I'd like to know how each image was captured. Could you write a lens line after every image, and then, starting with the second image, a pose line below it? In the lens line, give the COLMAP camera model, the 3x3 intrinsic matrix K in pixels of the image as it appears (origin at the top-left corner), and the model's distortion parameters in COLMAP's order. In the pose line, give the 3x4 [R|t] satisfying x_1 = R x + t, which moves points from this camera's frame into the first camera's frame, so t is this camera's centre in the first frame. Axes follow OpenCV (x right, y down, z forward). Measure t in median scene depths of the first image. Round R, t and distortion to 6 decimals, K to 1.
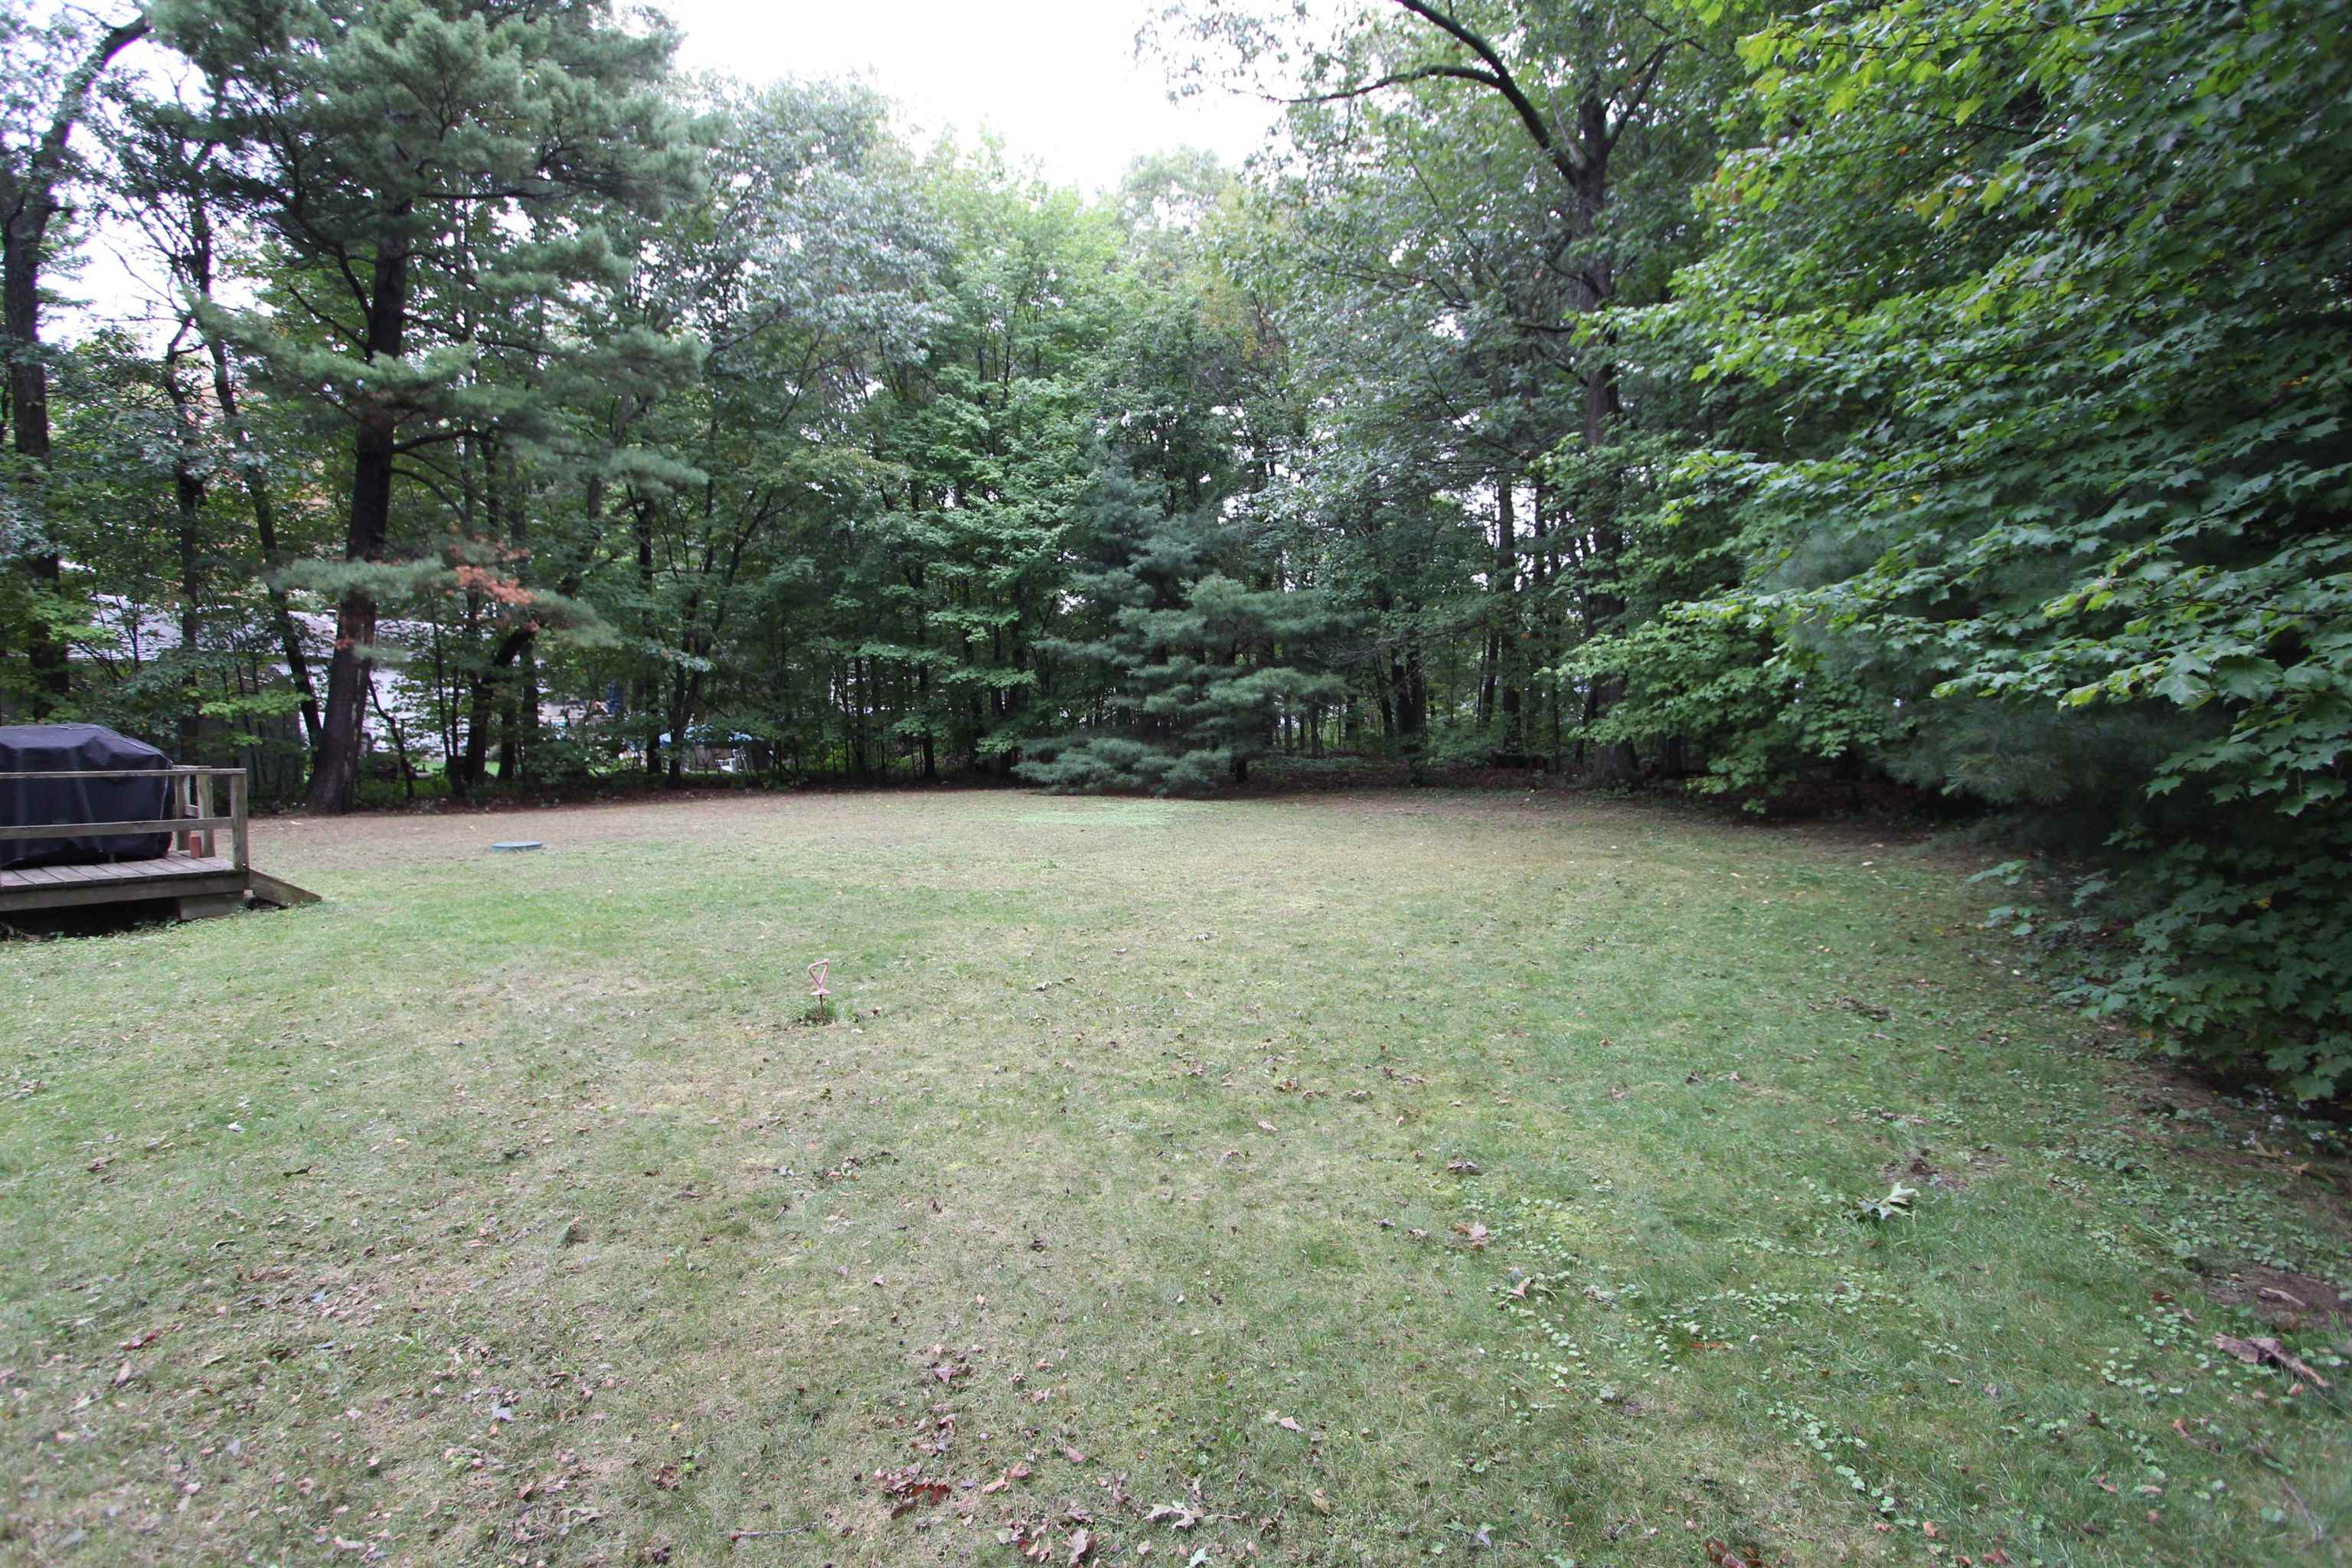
lens RADIAL K [[1076.9, 0, 1182.0], [0, 1076.9, 783.7], [0, 0, 1]] dist [-0.016259, 0.003104]
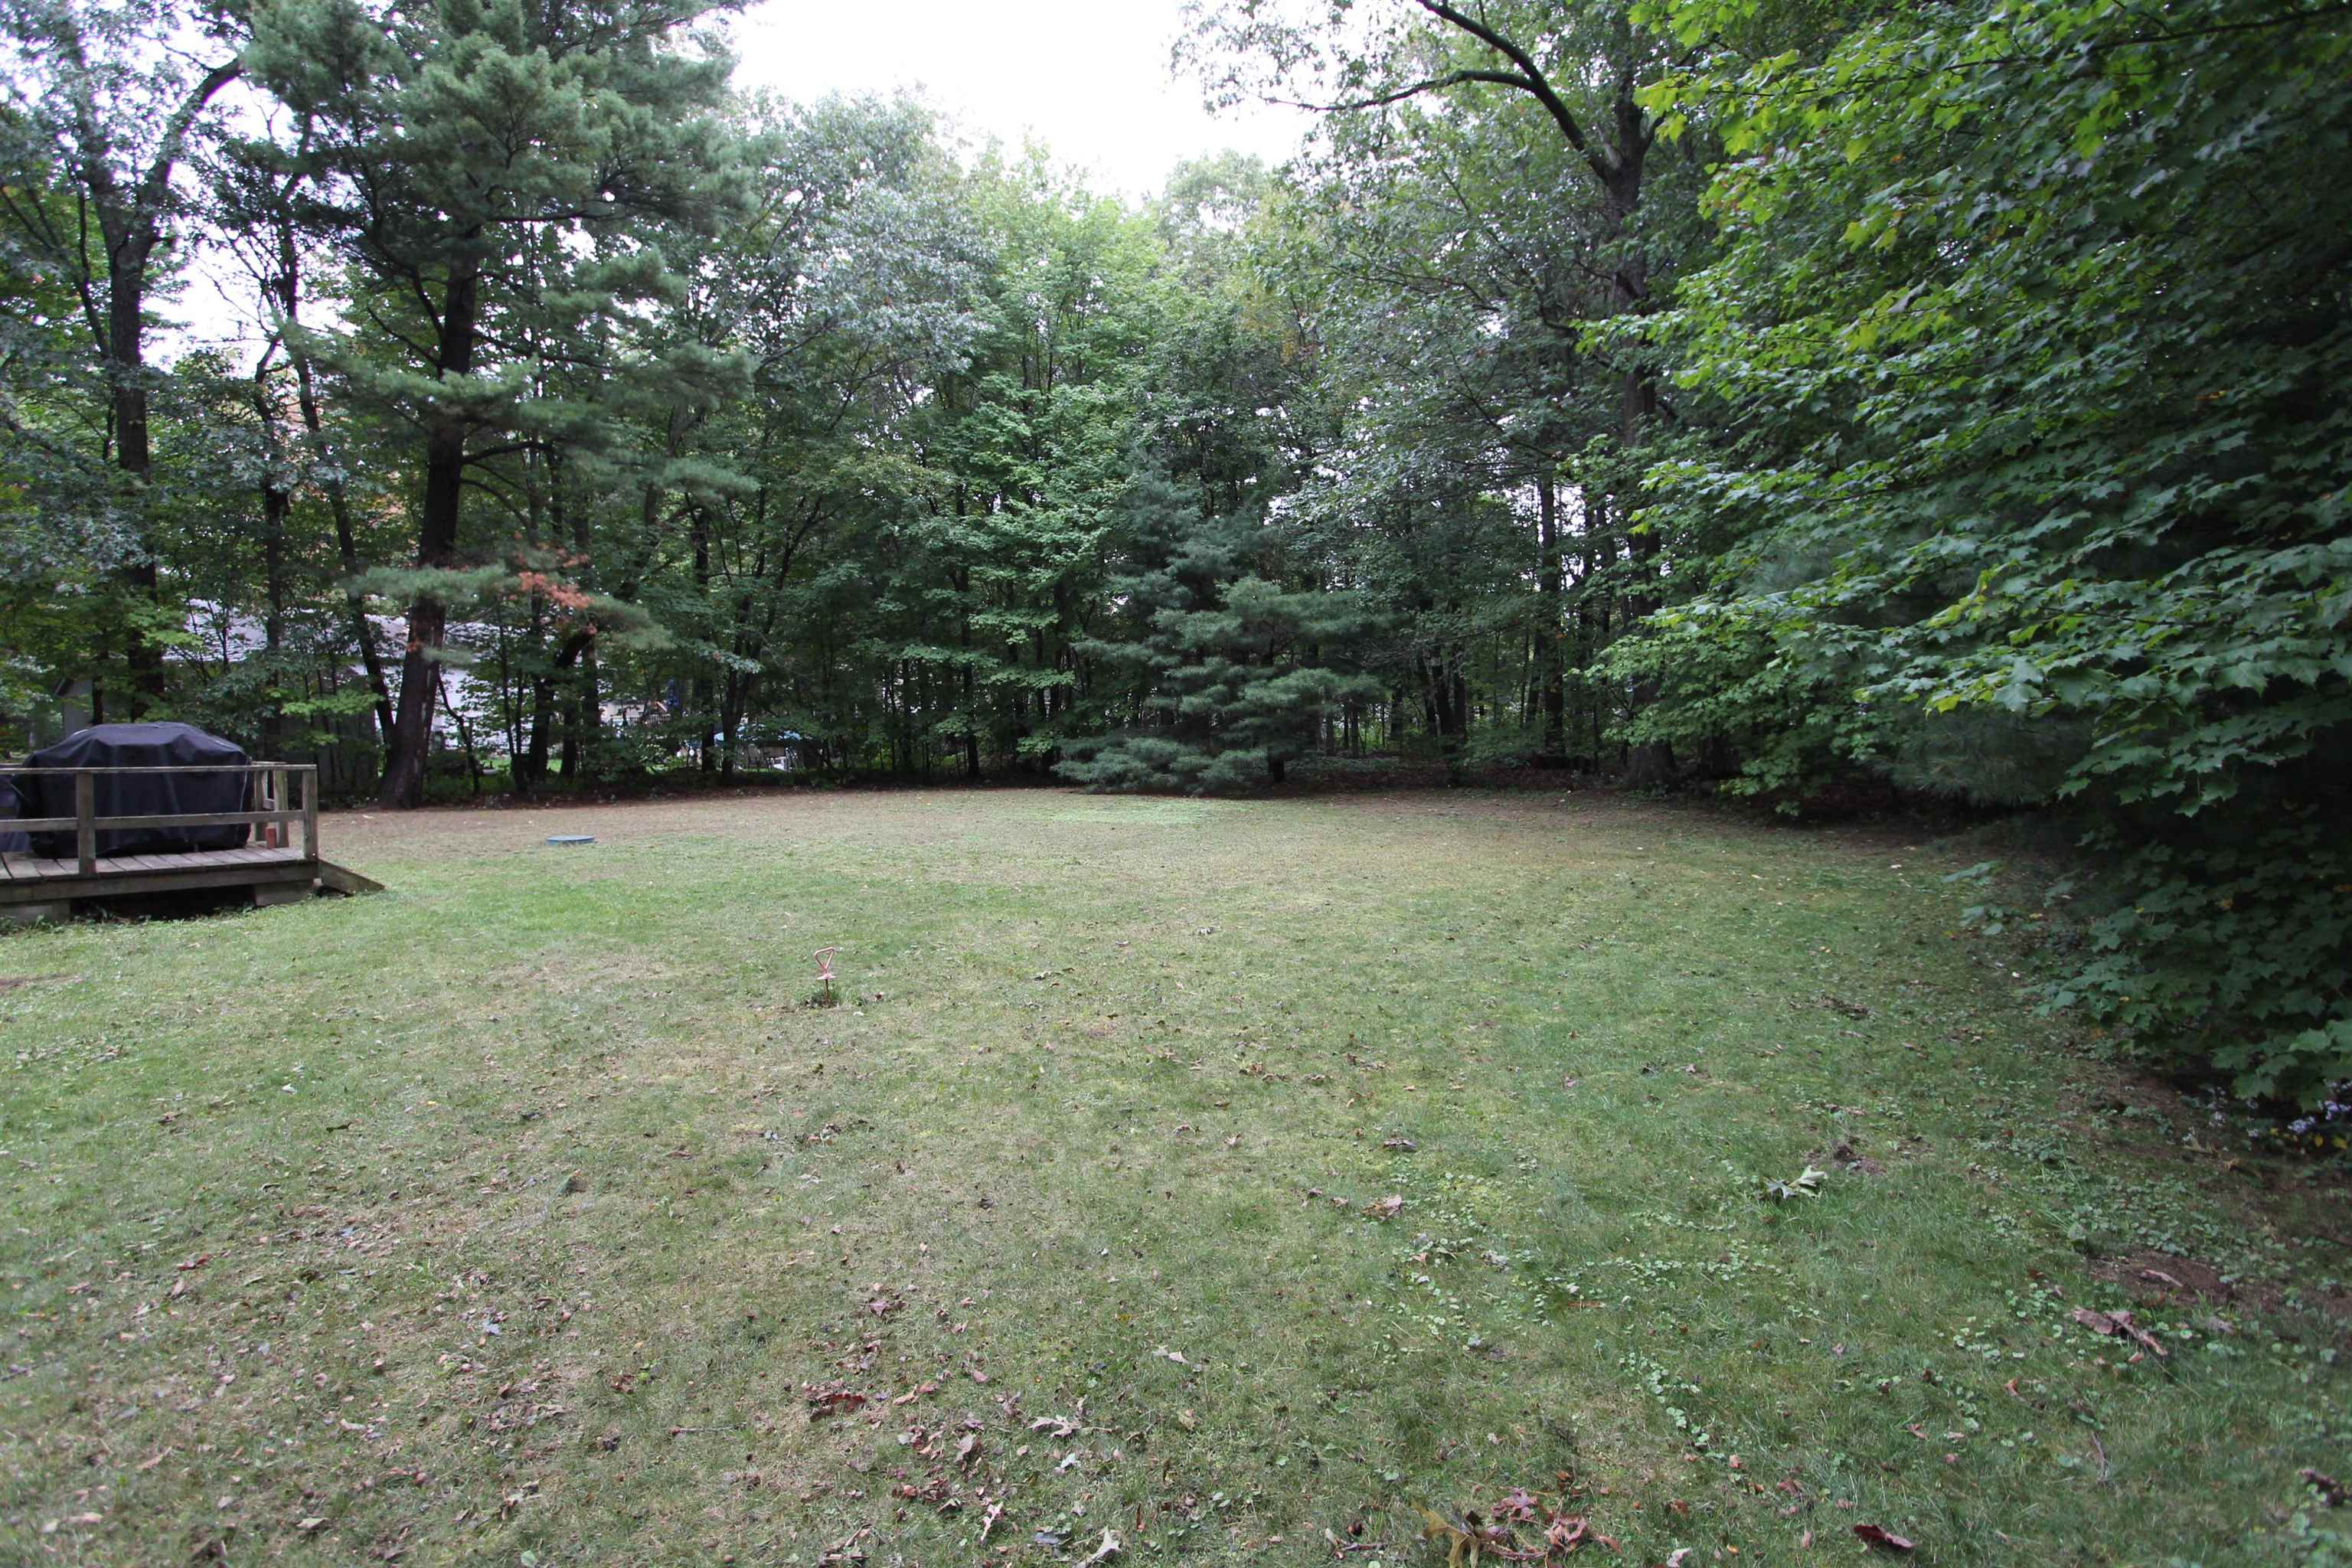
lens RADIAL K [[1076.9, 0, 1182.6], [0, 1076.9, 773.7], [0, 0, 1]] dist [-0.016259, 0.003104]
pose [[0.998916, 0.003733, -0.046405, 0.036884], [-0.004147, 0.999952, -0.008836, 0.000422], [0.046370, 0.009019, 0.998884, -0.027562]]
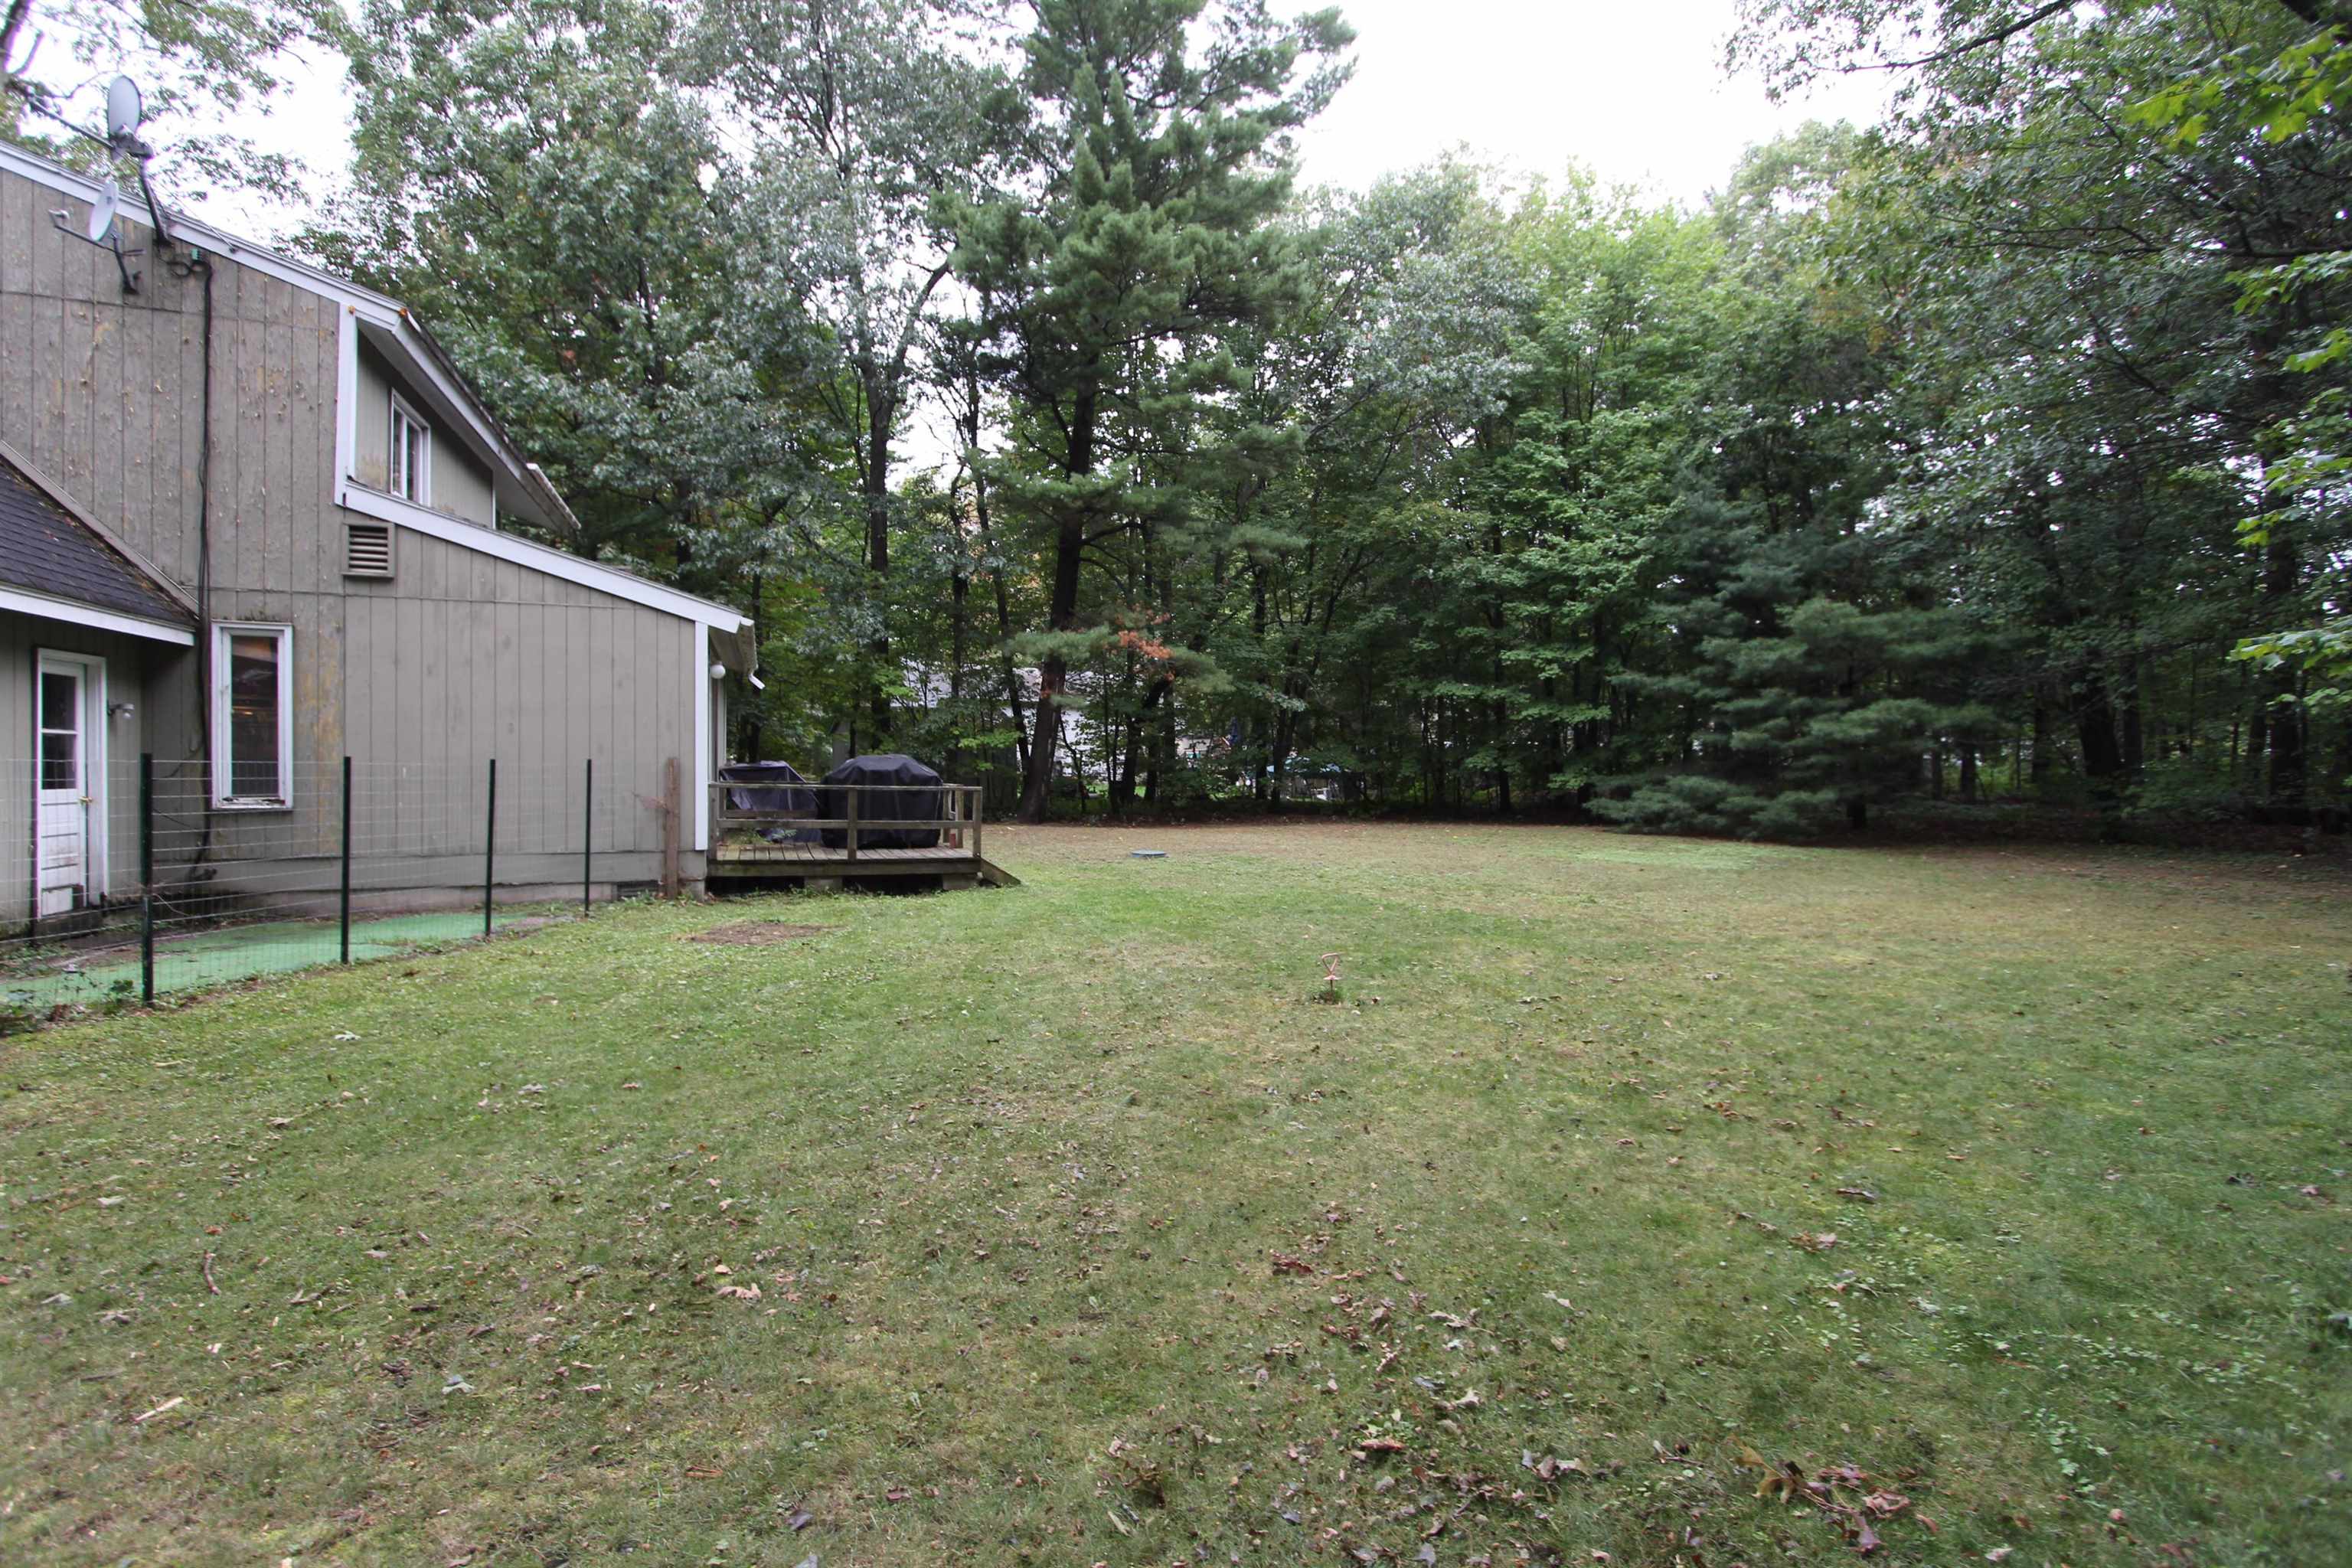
lens RADIAL K [[1076.9, 0, 1188.8], [0, 1076.9, 772.5], [0, 0, 1]] dist [-0.016259, 0.003104]
pose [[0.861015, 0.015923, -0.508330, 0.085816], [-0.036868, 0.998834, -0.031160, 0.000978], [0.507242, 0.045570, 0.860598, -0.094381]]
